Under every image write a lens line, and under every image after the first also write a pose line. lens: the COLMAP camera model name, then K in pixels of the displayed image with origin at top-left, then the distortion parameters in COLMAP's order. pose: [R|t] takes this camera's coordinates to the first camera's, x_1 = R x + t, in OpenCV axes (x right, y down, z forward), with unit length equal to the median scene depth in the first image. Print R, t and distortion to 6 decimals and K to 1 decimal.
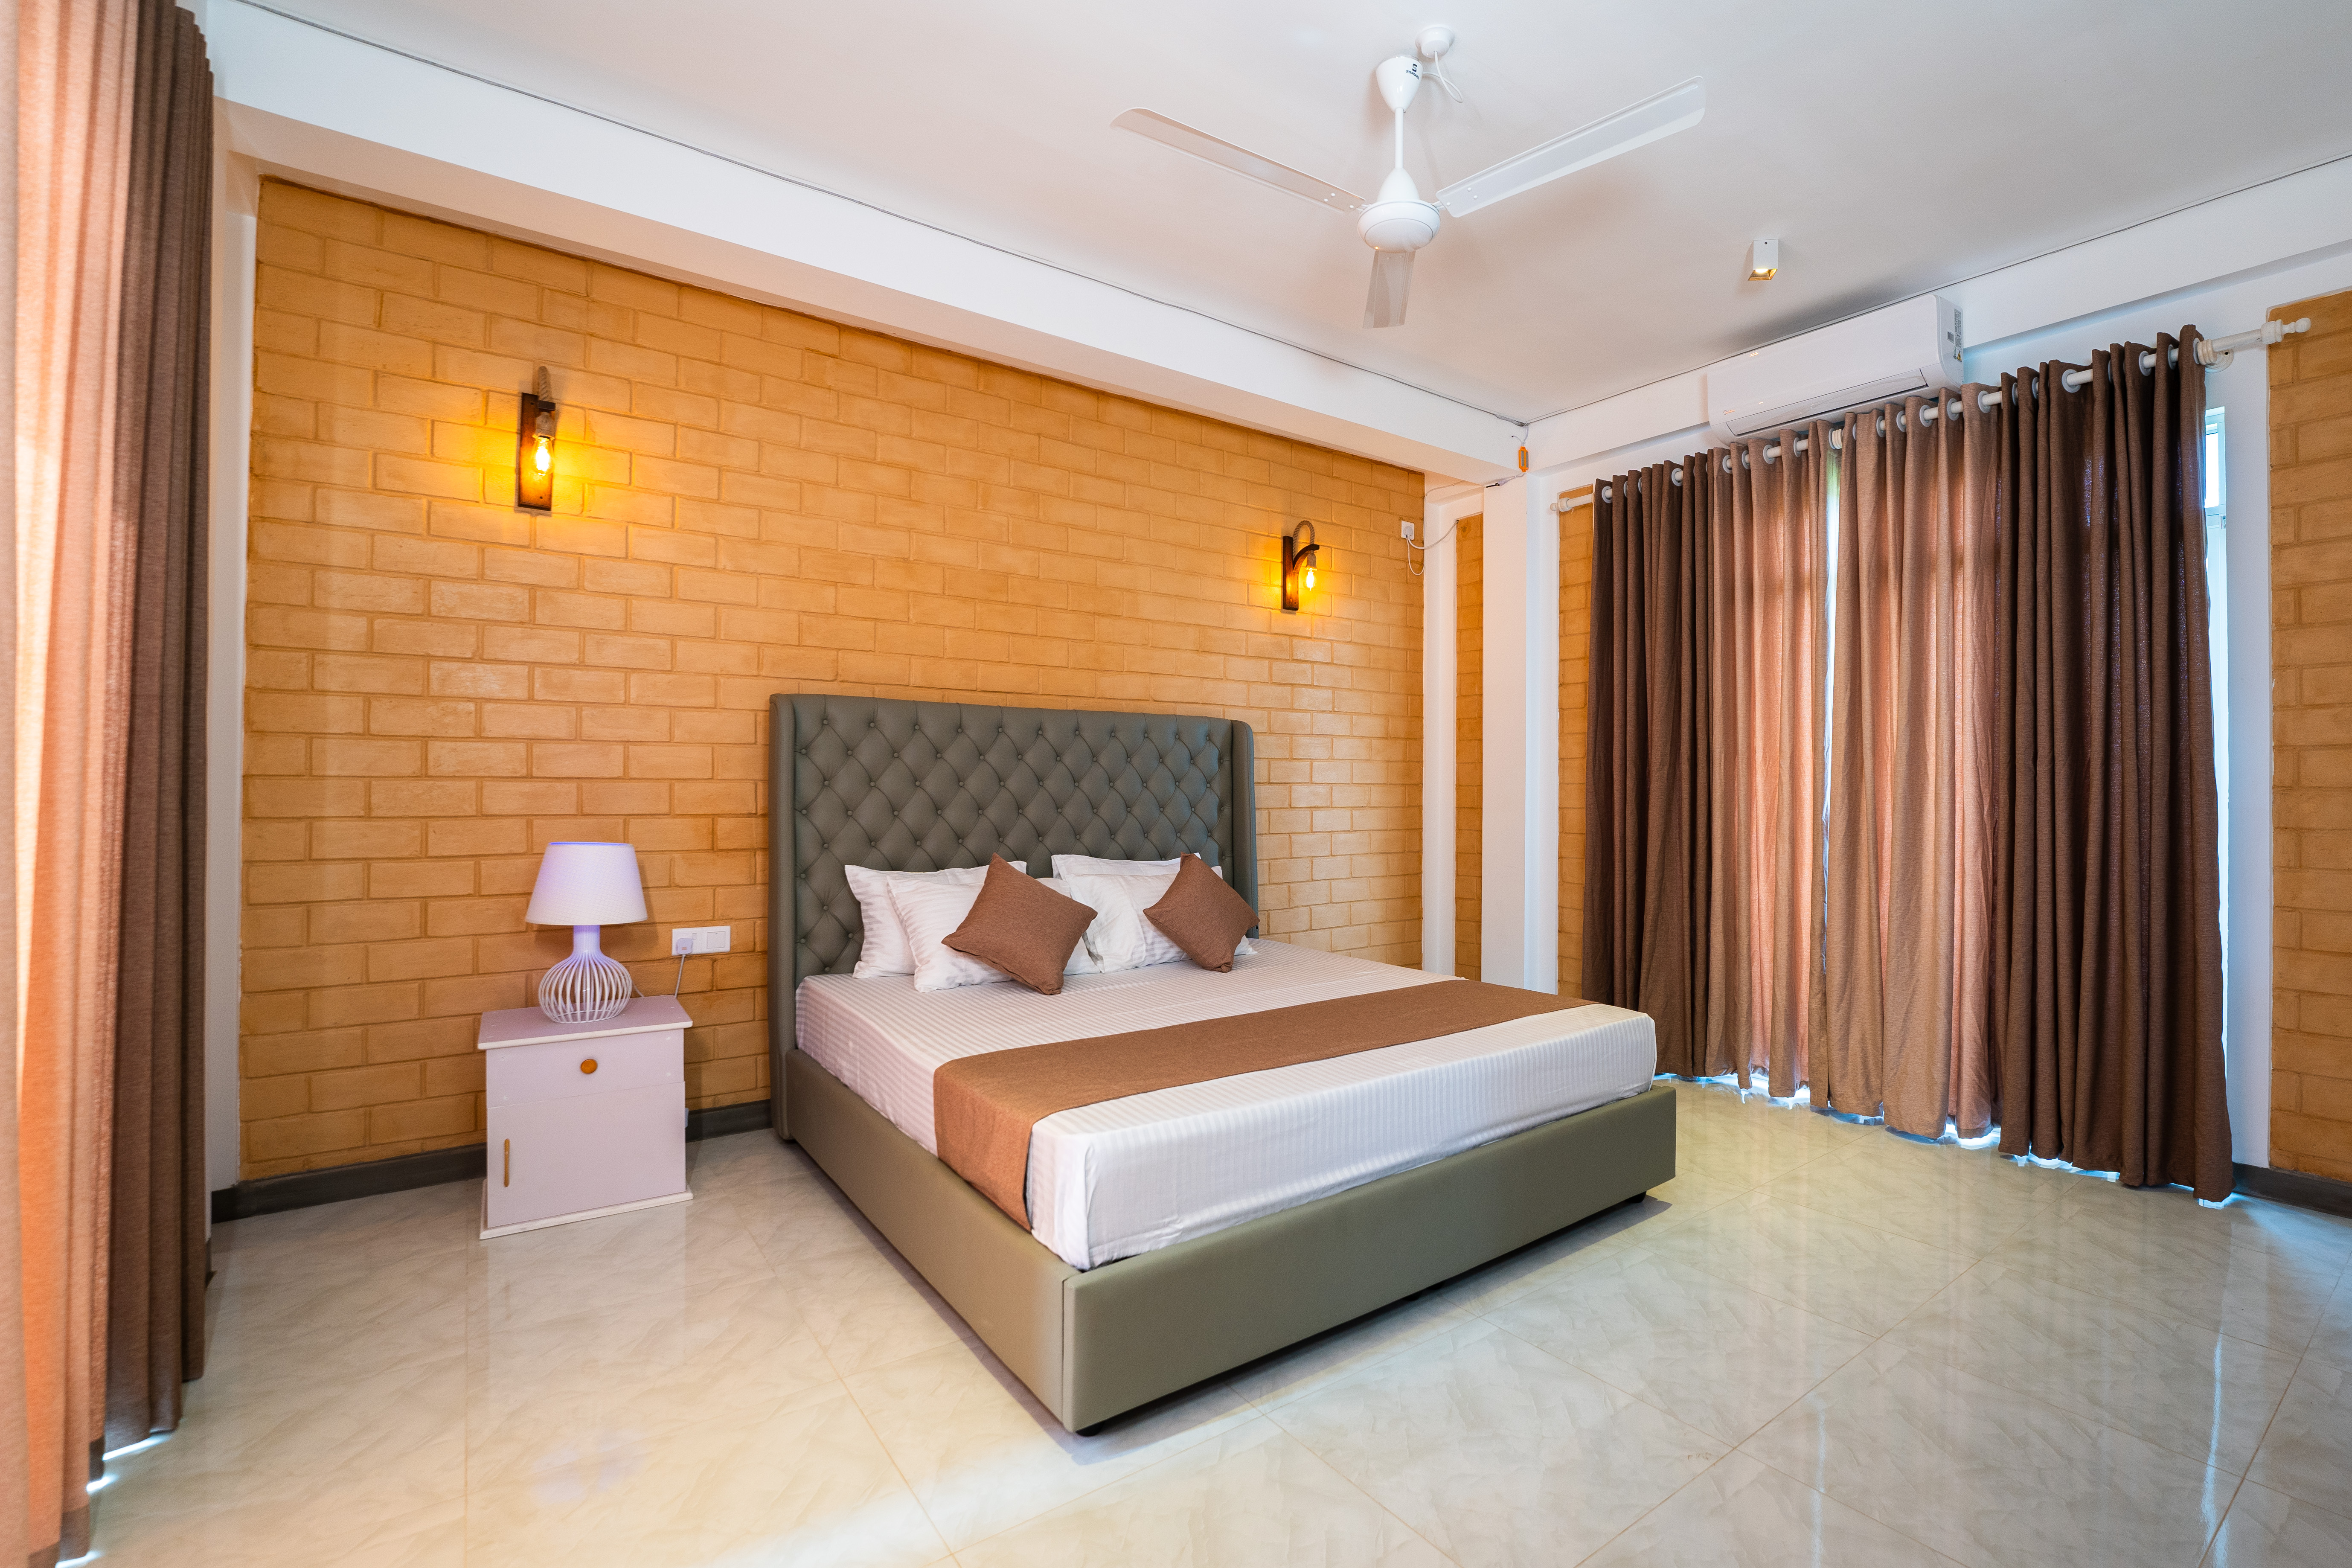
lens RADIAL K [[1042.2, 0, 1278.0], [0, 1042.2, 783.2], [0, 0, 1]] dist [-0.026397, 0.000042]
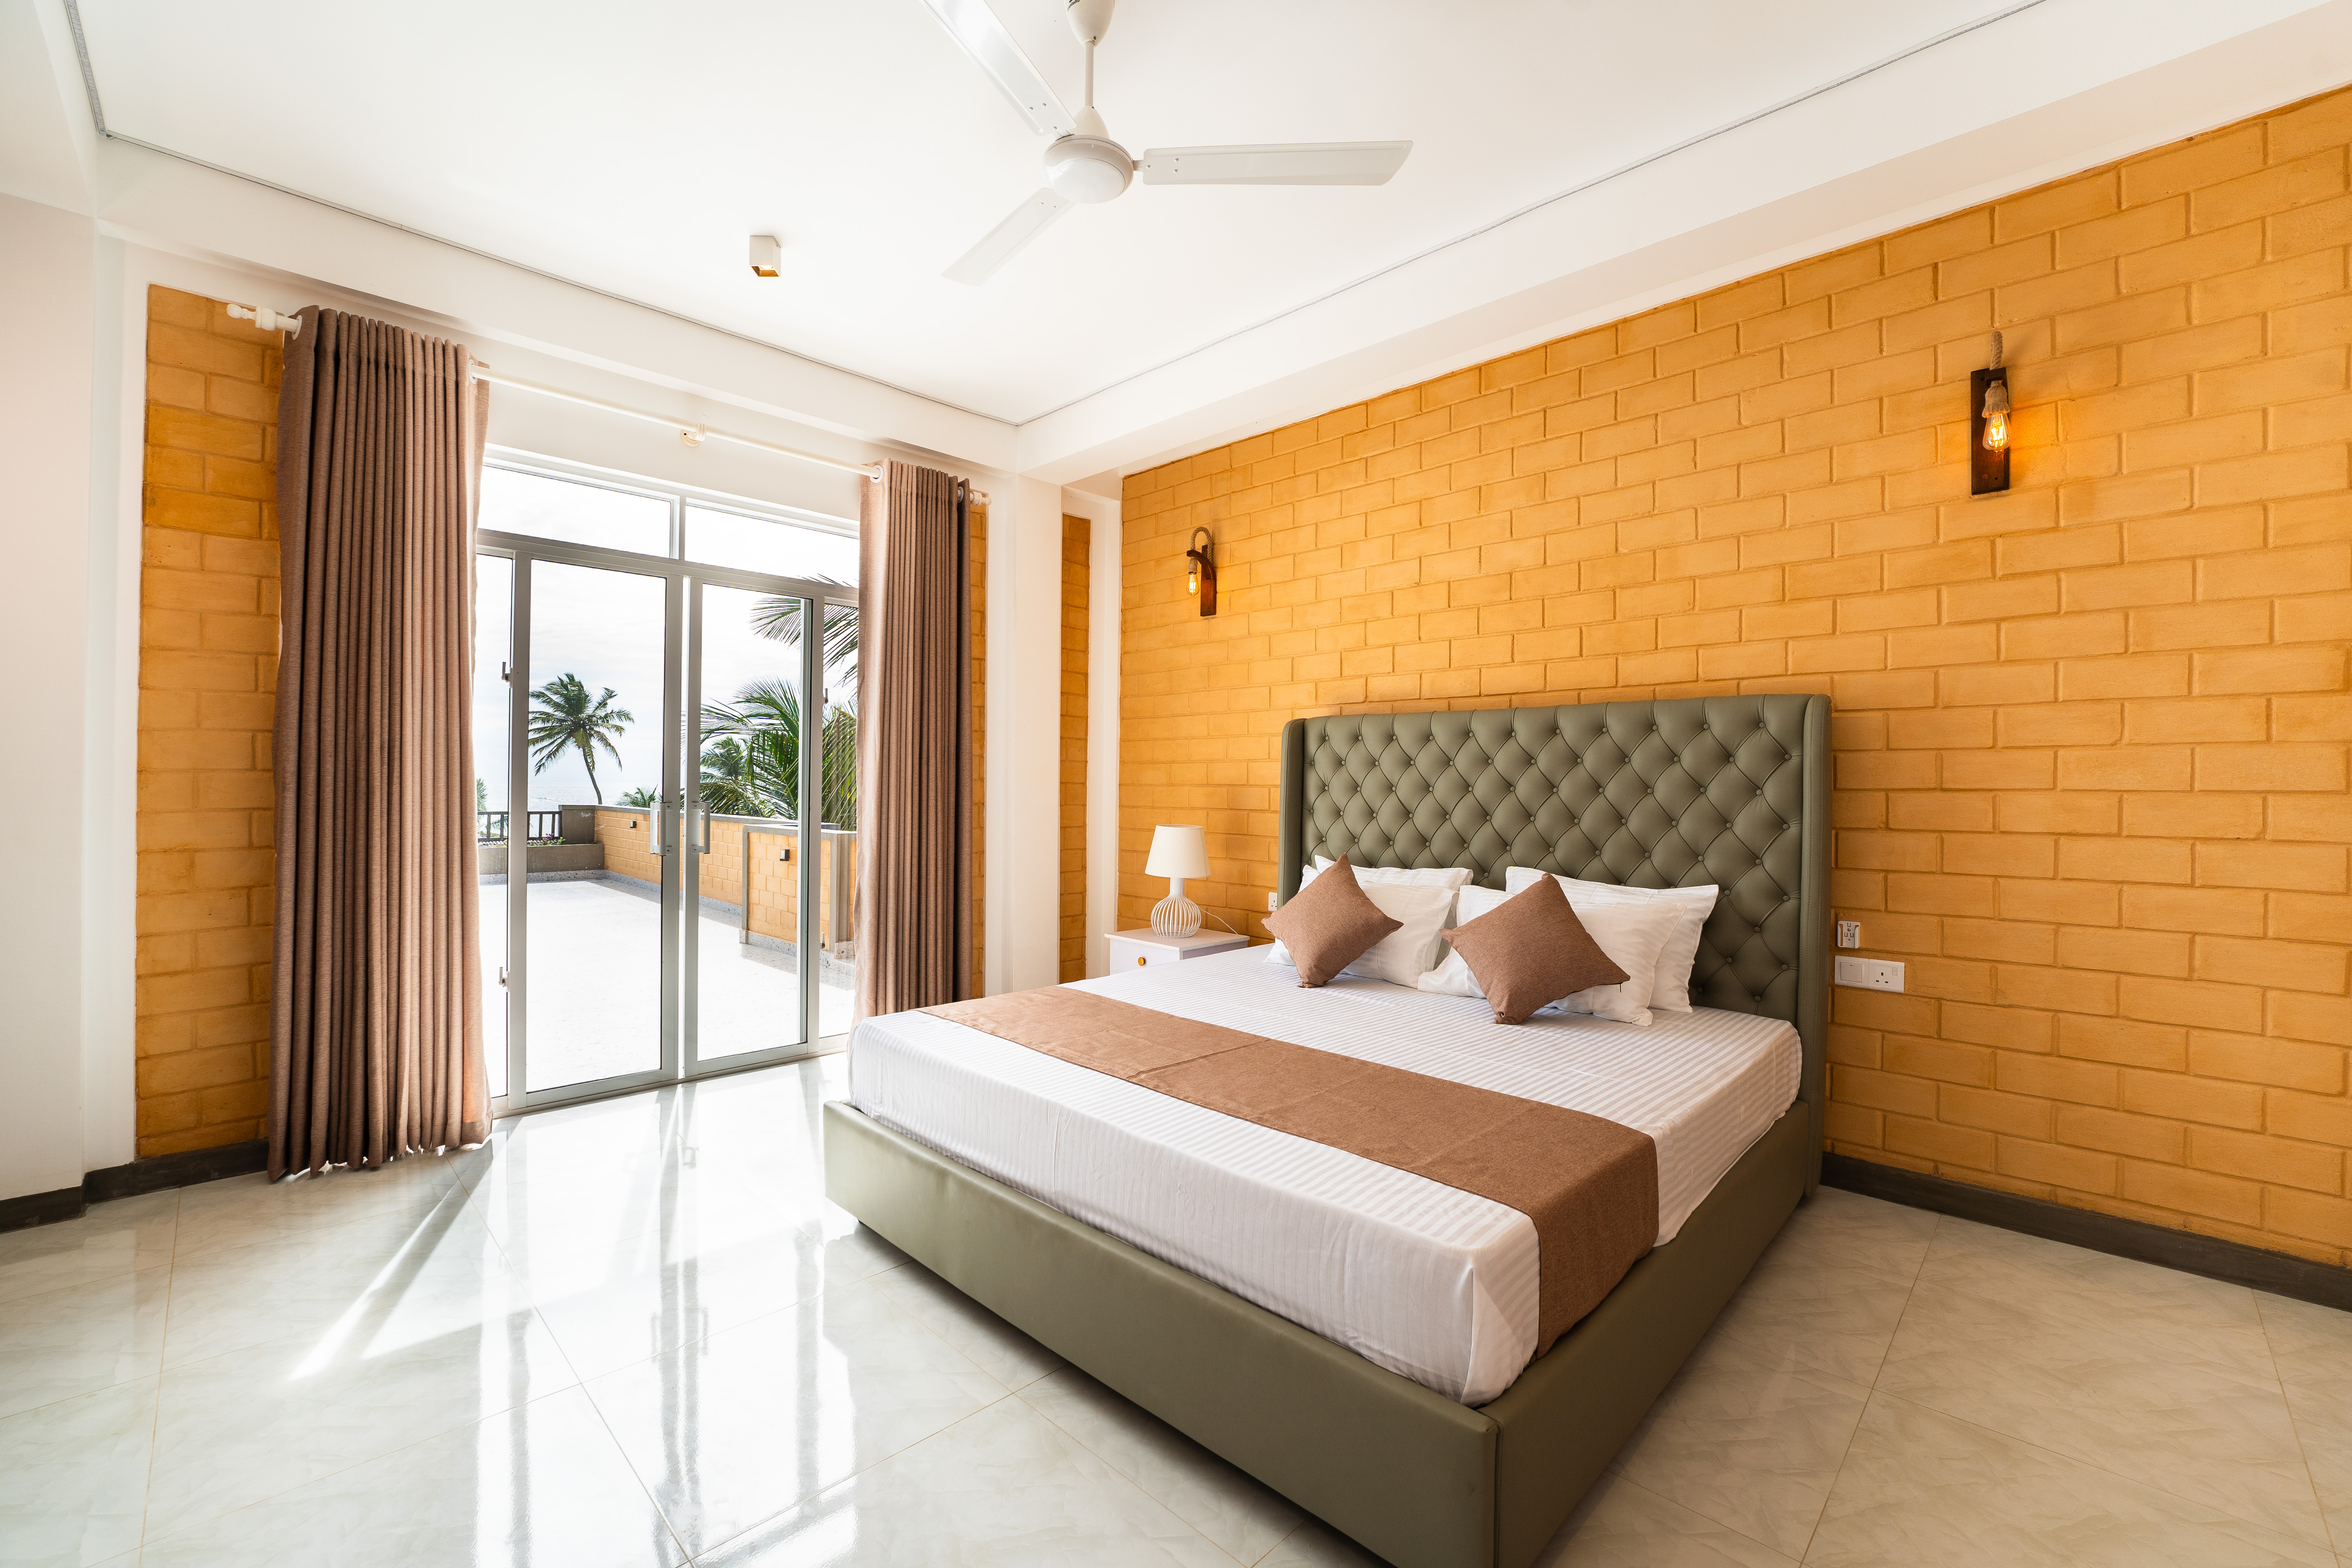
lens RADIAL K [[957.8, 0, 1180.9], [0, 957.8, 788.2], [0, 0, 1]] dist [-0.028363, 0.000421]
pose [[0.134695, -0.005040, -0.990874, 0.569086], [-0.006805, 0.999959, -0.006011, 0.006313], [0.990864, 0.007552, 0.134655, 0.584825]]
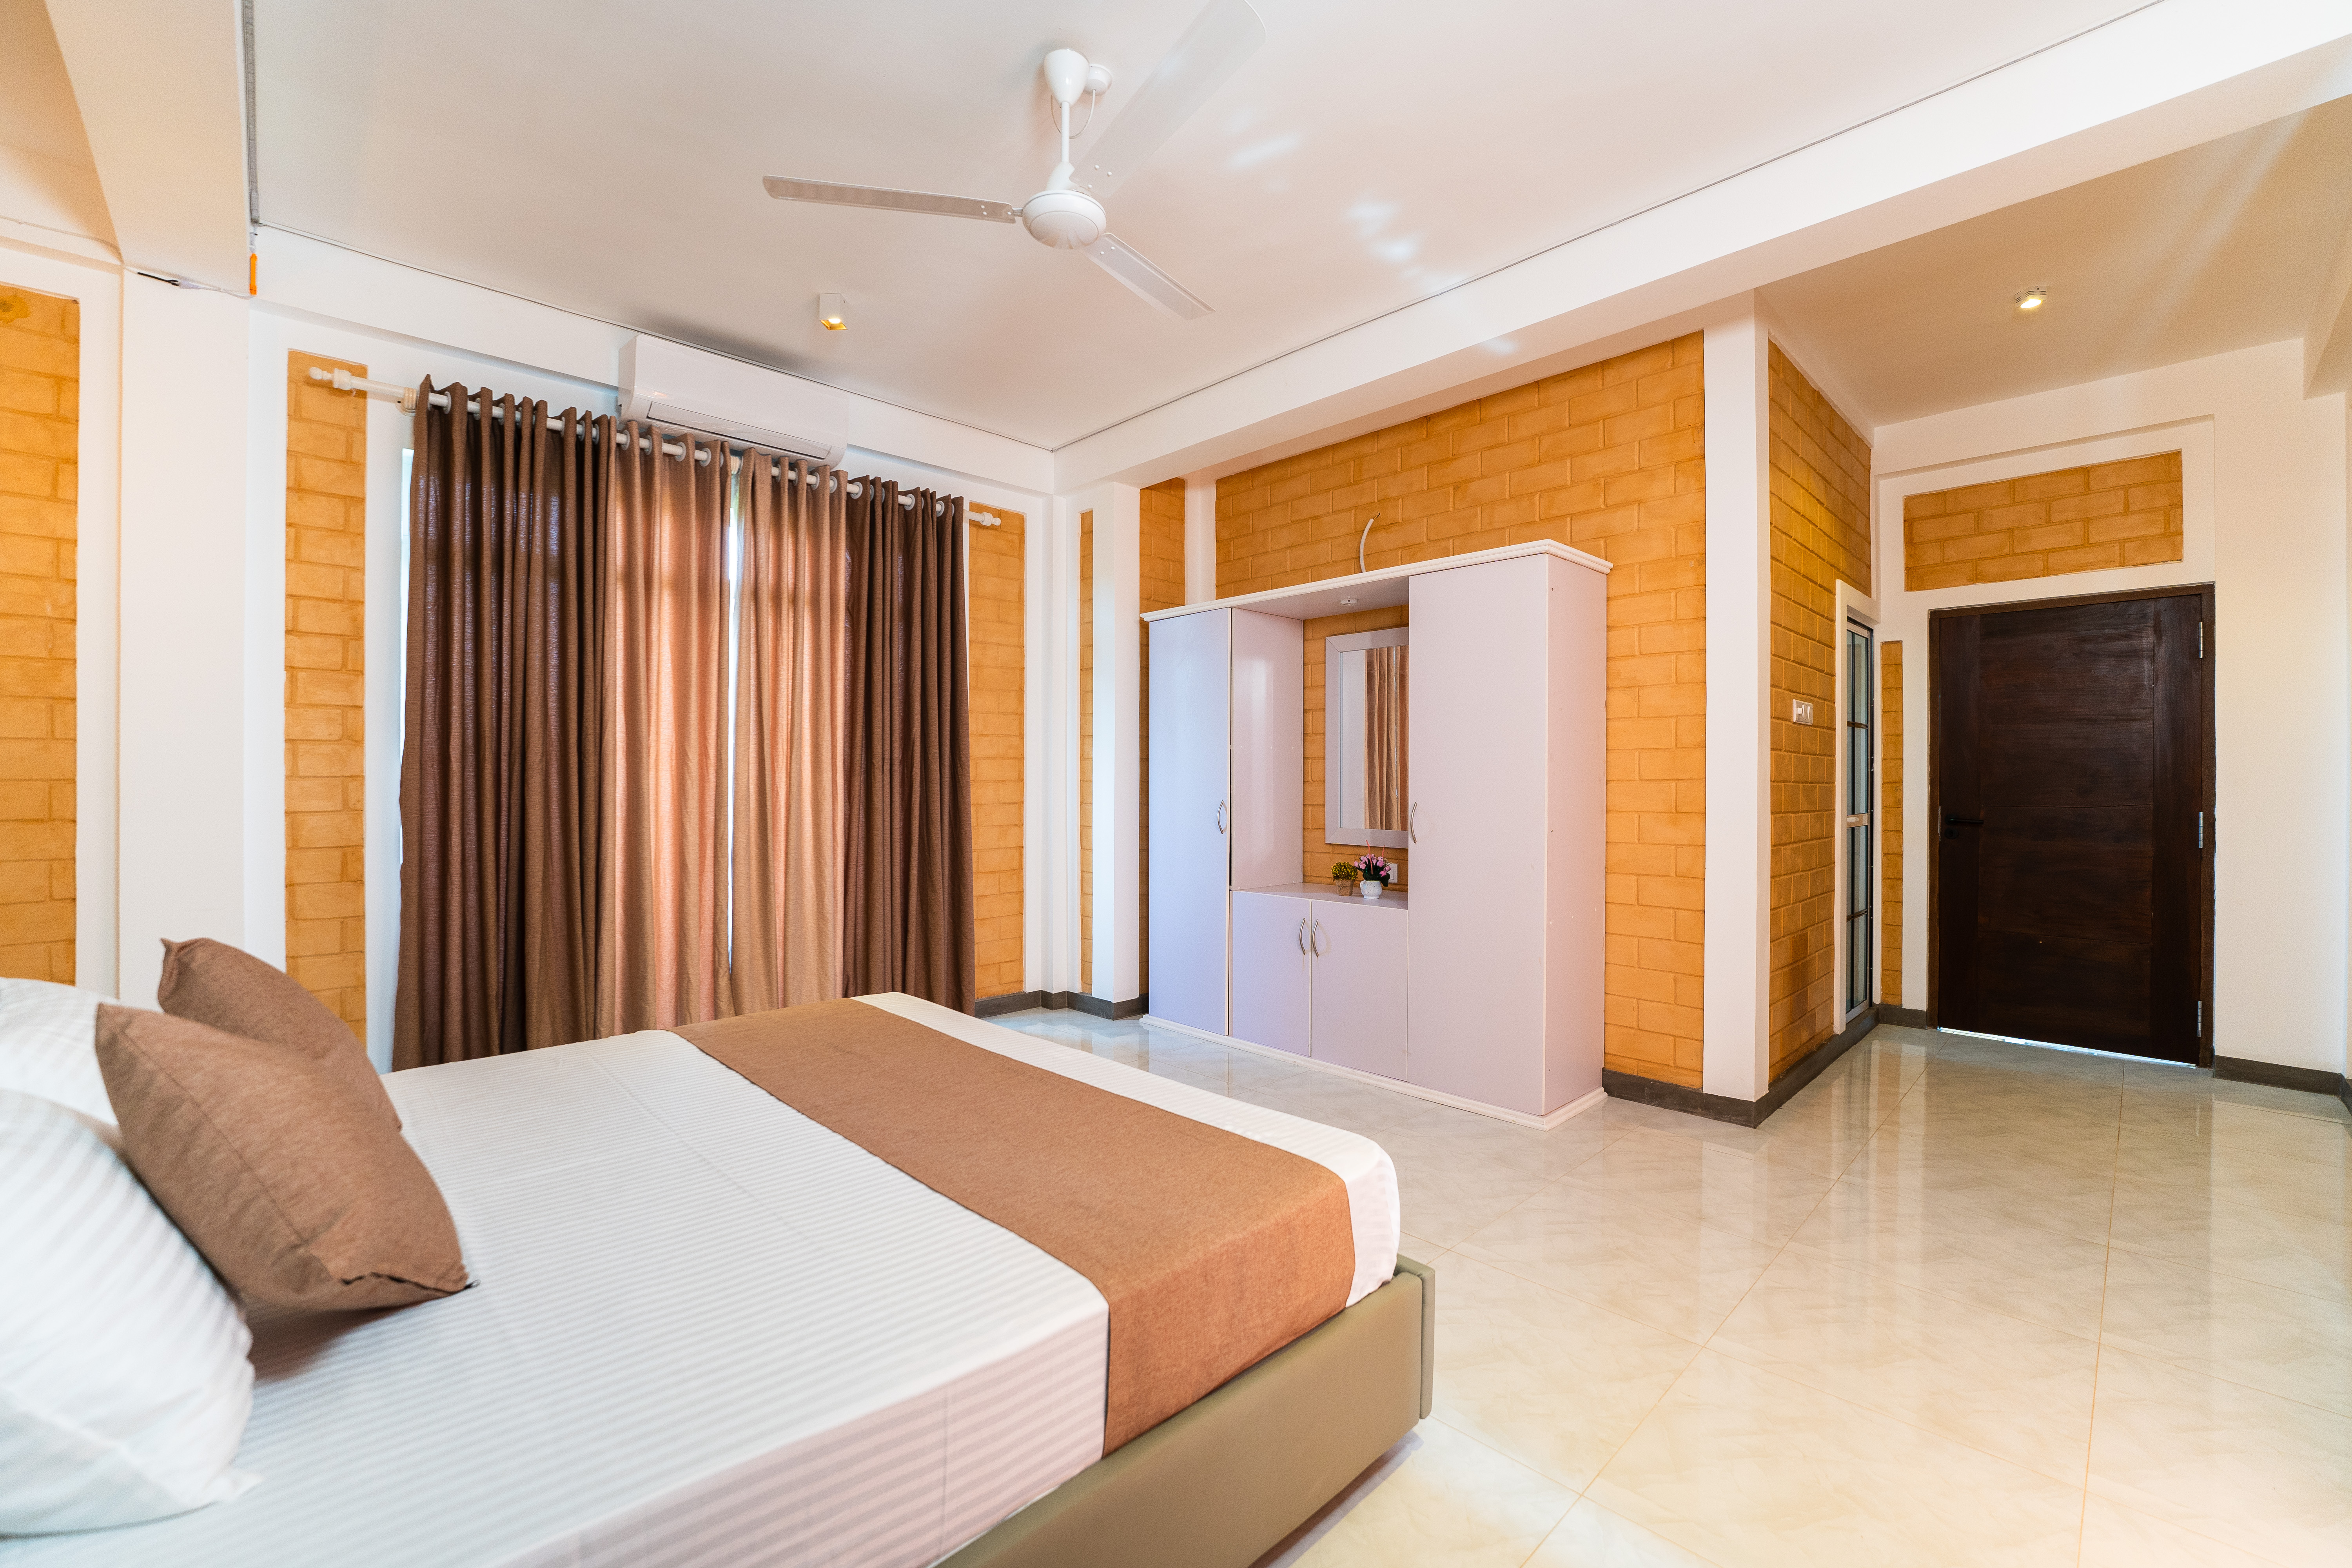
lens RADIAL K [[957.8, 0, 1180.9], [0, 957.8, 788.2], [0, 0, 1]] dist [-0.028363, 0.000421]
pose [[-0.104669, -0.005771, 0.994490, -0.481085], [-0.000787, 0.999983, 0.005720, 0.004482], [-0.994507, -0.000184, -0.104672, 0.589319]]
